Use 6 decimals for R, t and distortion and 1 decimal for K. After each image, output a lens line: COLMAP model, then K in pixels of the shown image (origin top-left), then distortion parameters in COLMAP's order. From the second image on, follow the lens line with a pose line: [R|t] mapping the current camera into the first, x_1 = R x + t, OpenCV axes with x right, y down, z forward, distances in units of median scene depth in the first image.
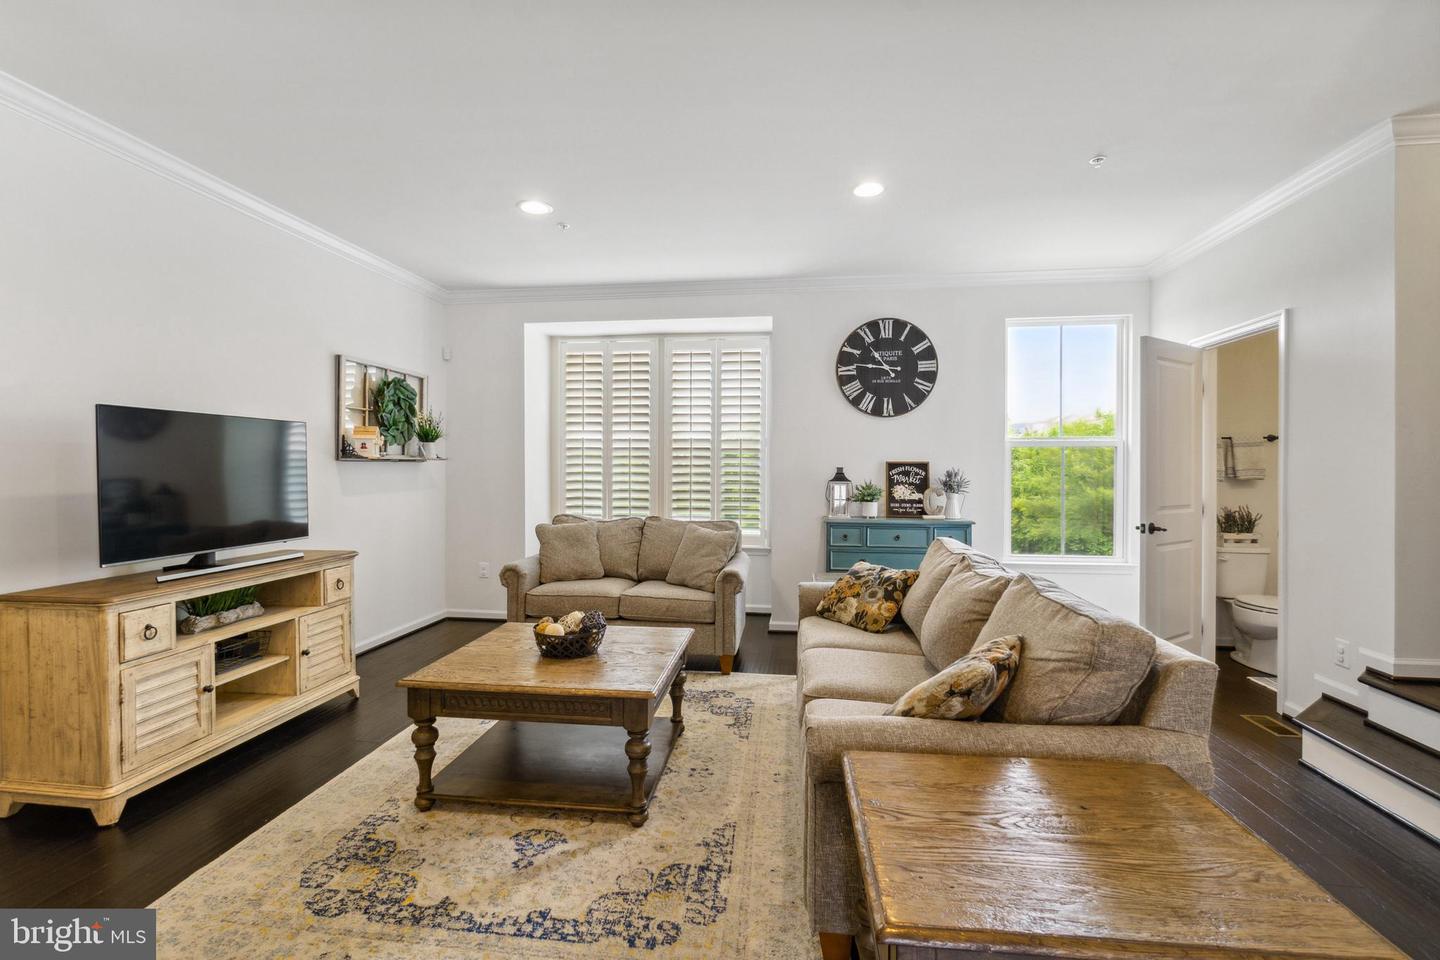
lens RADIAL K [[659.1, 0, 718.5], [0, 659.1, 473.1], [0, 0, 1]] dist [0.000082, -0.000006]
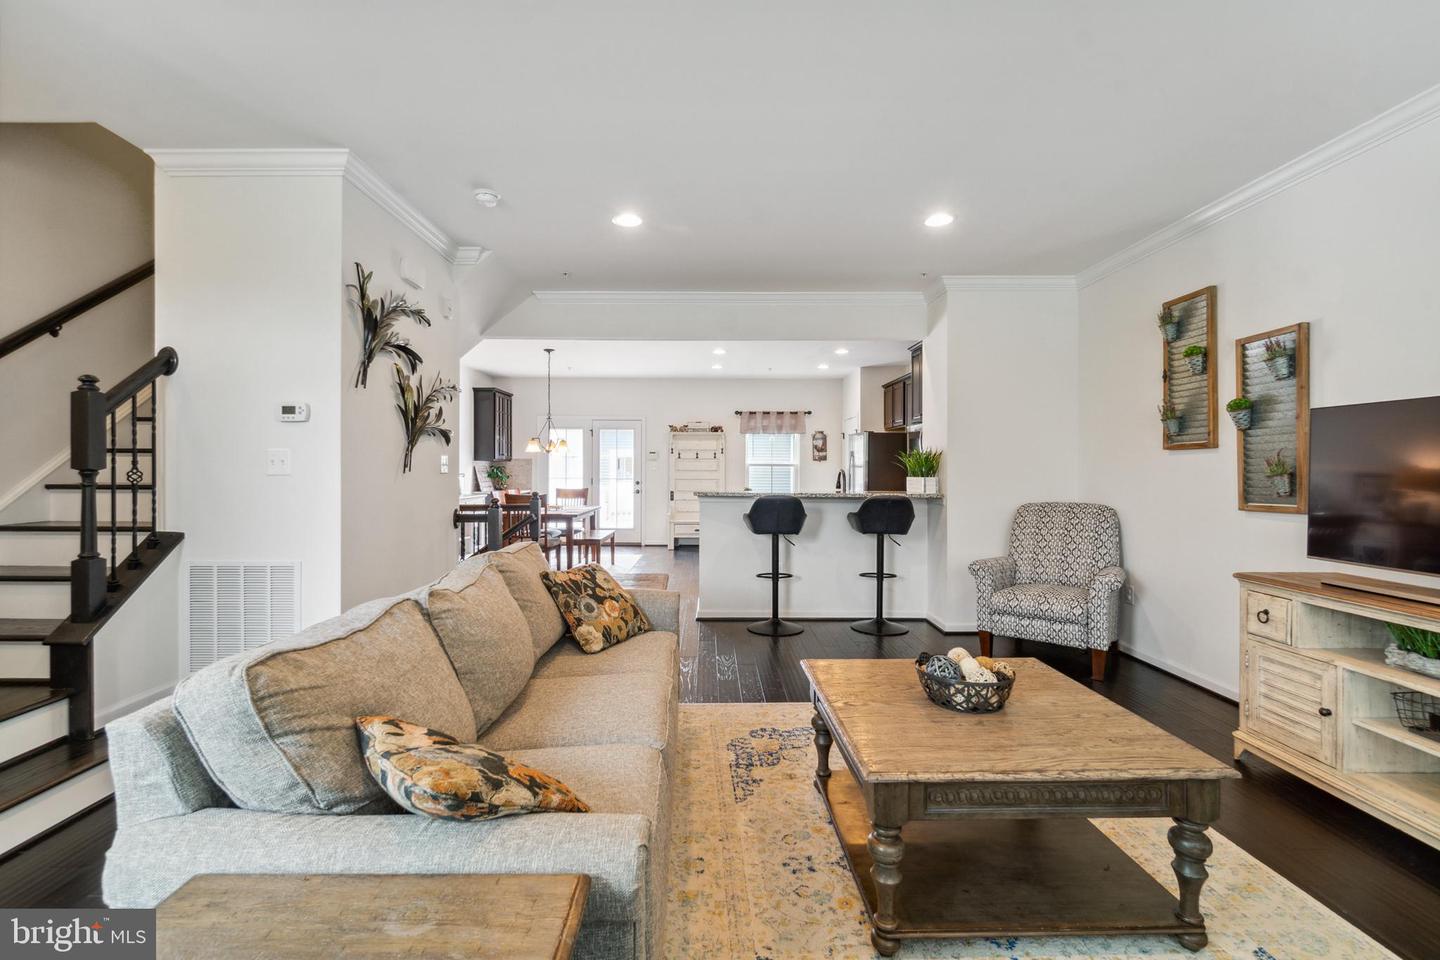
lens RADIAL K [[609.6, 0, 694.7], [0, 609.6, 470.8], [0, 0, 1]] dist [0.001900, -0.000346]
pose [[-0.993900, -0.002600, -0.110253, 0.094349], [-0.003990, 0.999915, 0.012381, -0.005469], [0.110211, 0.012745, -0.993826, 0.917650]]
